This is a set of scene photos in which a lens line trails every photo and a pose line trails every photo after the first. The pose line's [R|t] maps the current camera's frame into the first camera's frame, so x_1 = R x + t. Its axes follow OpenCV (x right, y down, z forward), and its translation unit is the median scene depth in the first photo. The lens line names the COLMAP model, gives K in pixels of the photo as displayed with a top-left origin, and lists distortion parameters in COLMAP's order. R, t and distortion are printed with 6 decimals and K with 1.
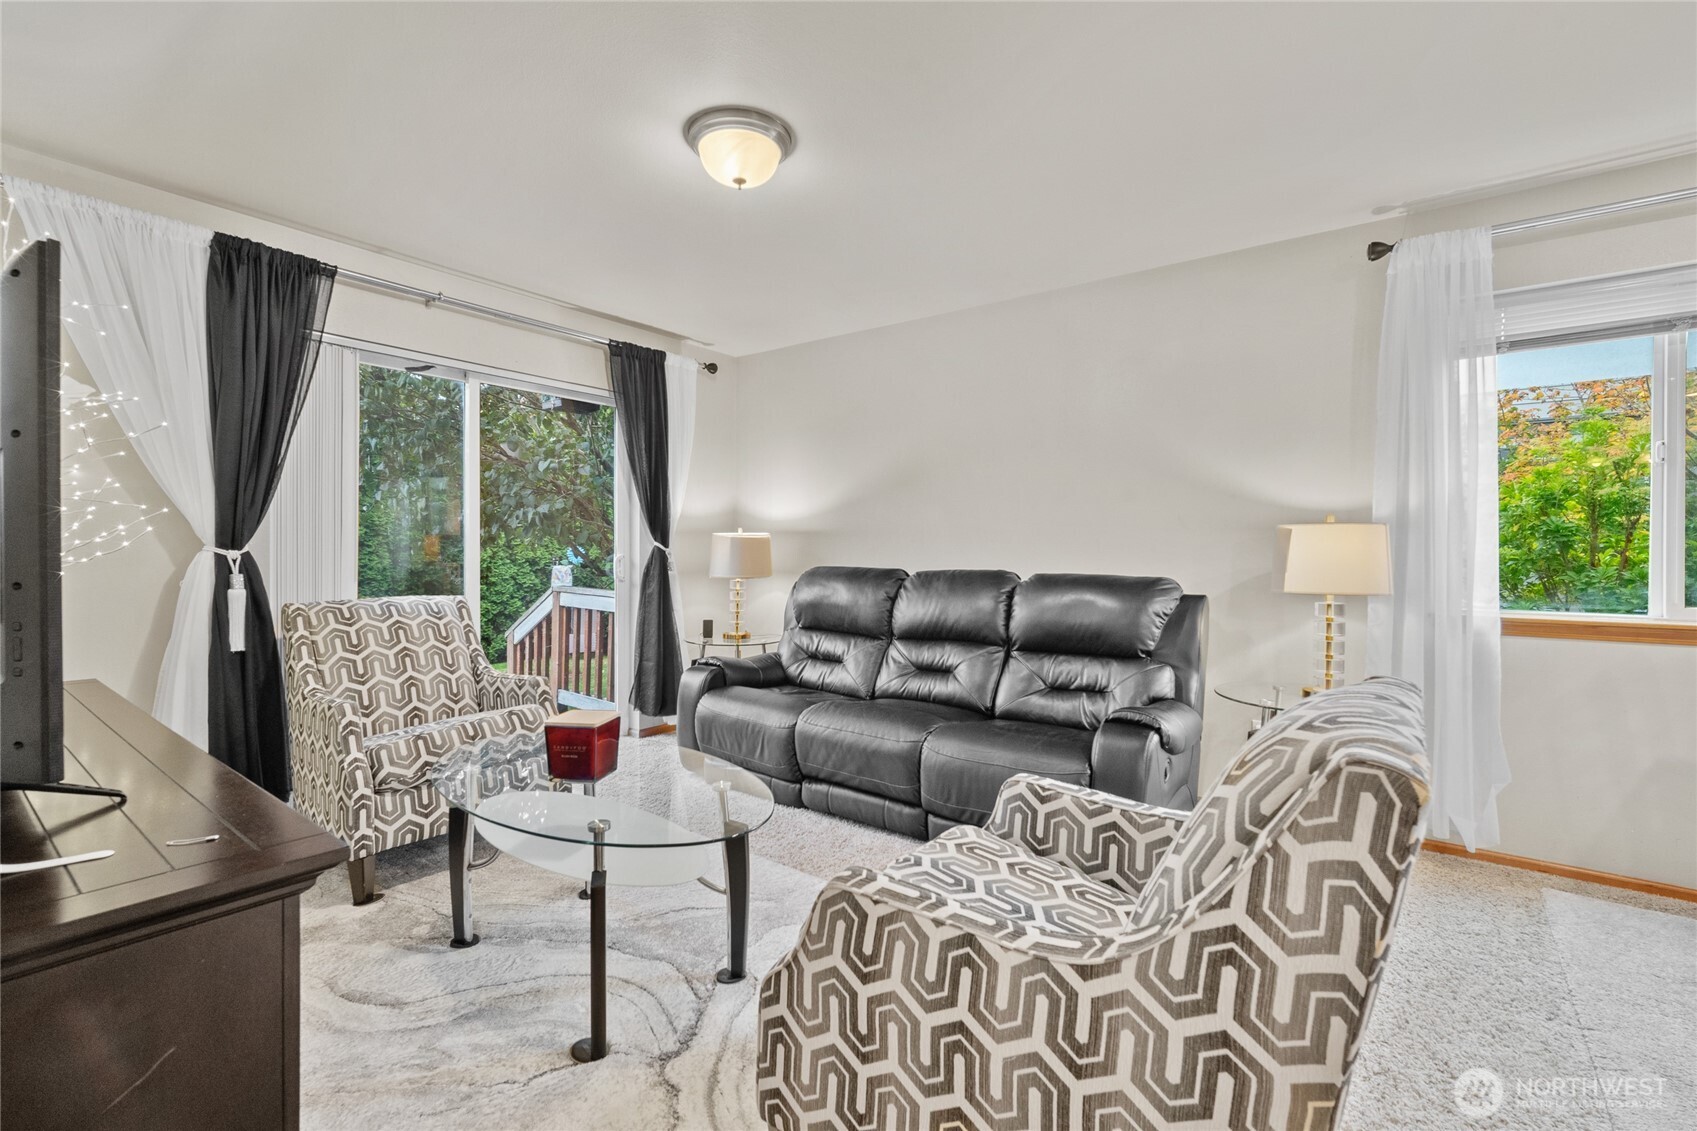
lens RADIAL K [[744.4, 0, 847.7], [0, 744.4, 551.8], [0, 0, 1]] dist [-0.004977, 0.000926]
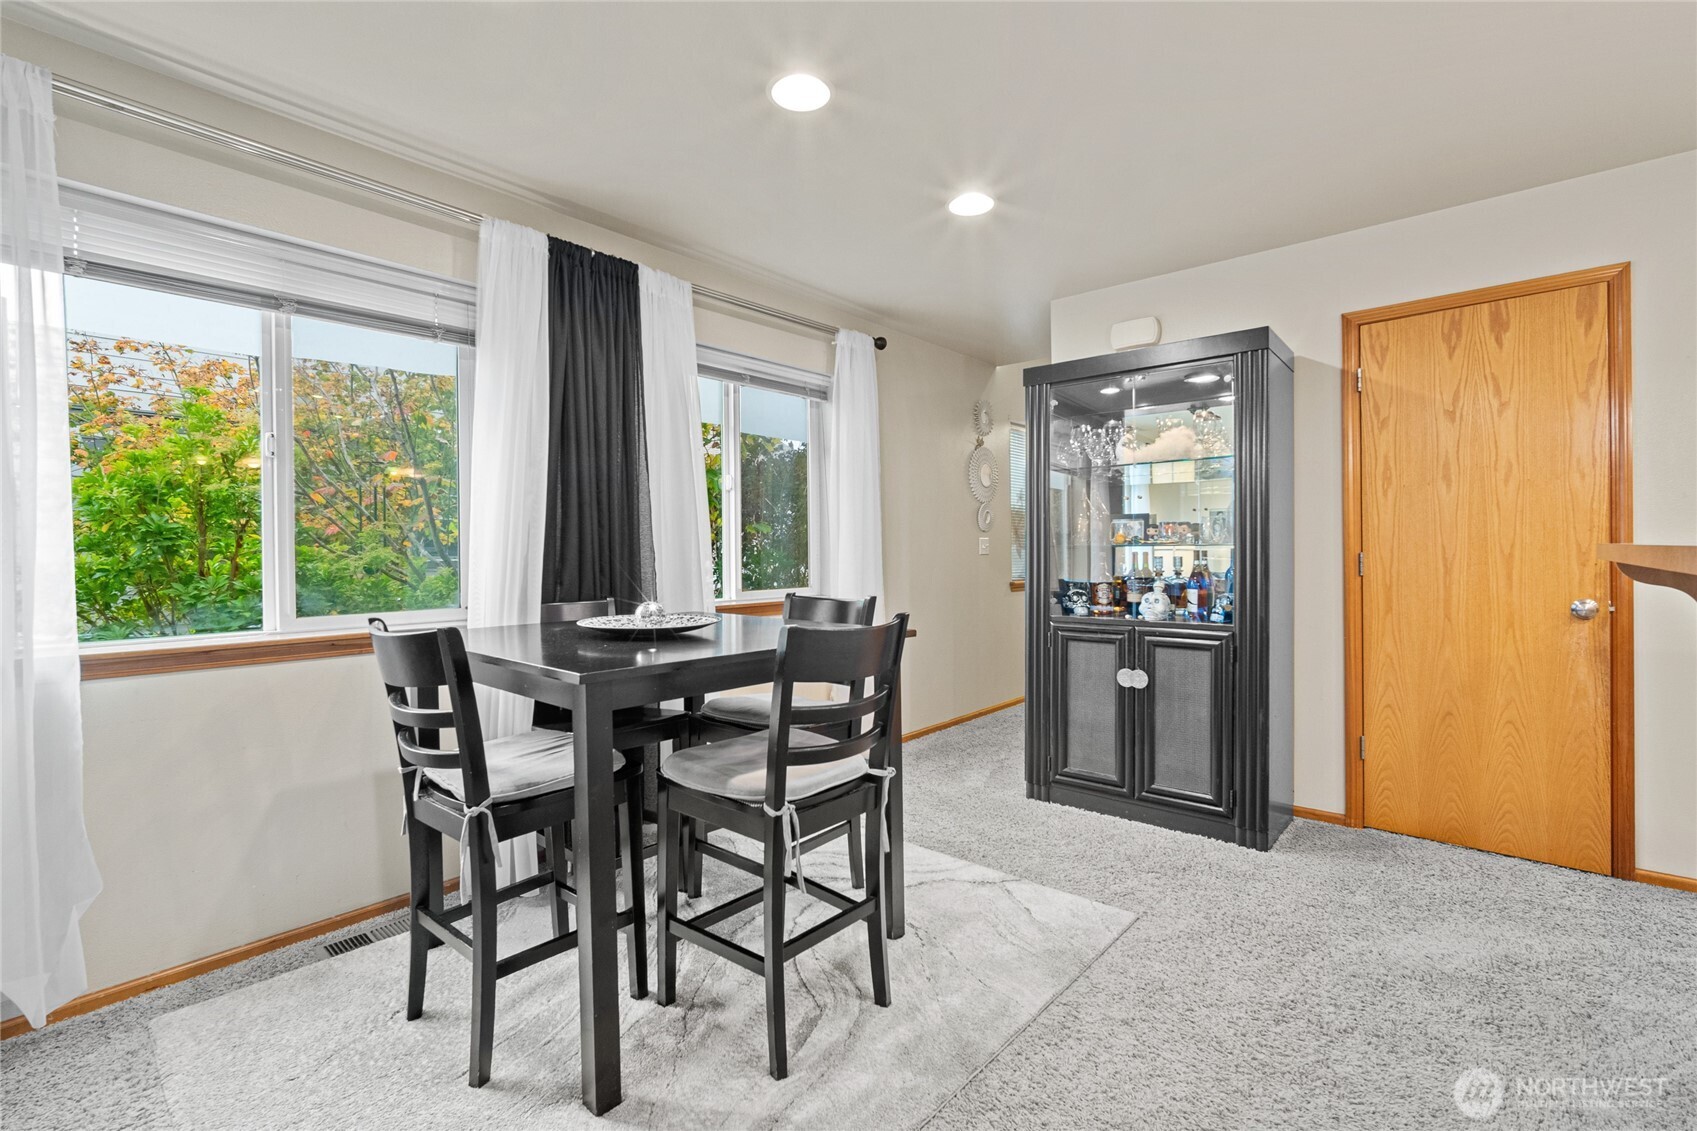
lens RADIAL K [[744.4, 0, 843.8], [0, 744.4, 561.5], [0, 0, 1]] dist [-0.004977, 0.000926]
pose [[0.066903, -0.016694, 0.997620, 0.228250], [0.011259, 0.999809, 0.015976, -0.001849], [-0.997696, 0.010163, 0.067078, 0.231064]]
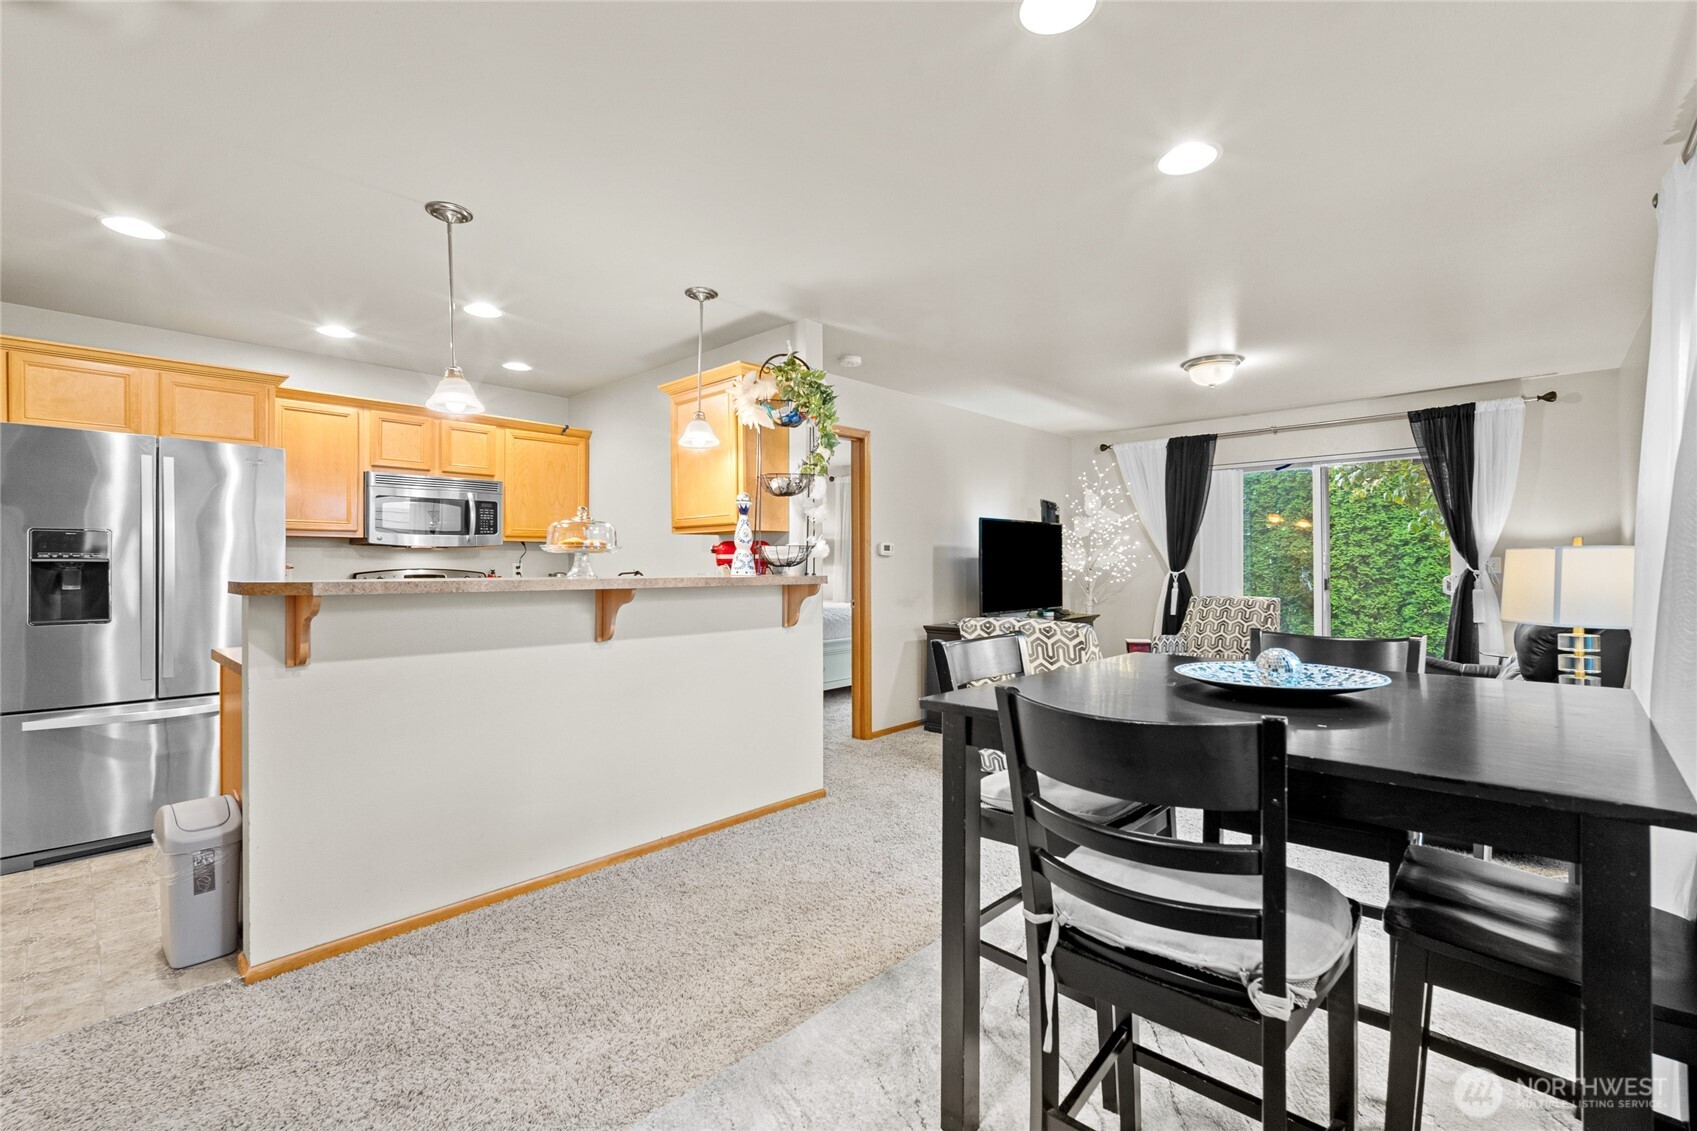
lens RADIAL K [[744.4, 0, 858.5], [0, 744.4, 564.2], [0, 0, 1]] dist [-0.004977, 0.000926]
pose [[-0.082436, -0.006260, -0.996577, 1.533613], [0.001911, 0.999977, -0.006440, -0.012589], [0.996594, -0.002436, -0.082423, 0.191933]]
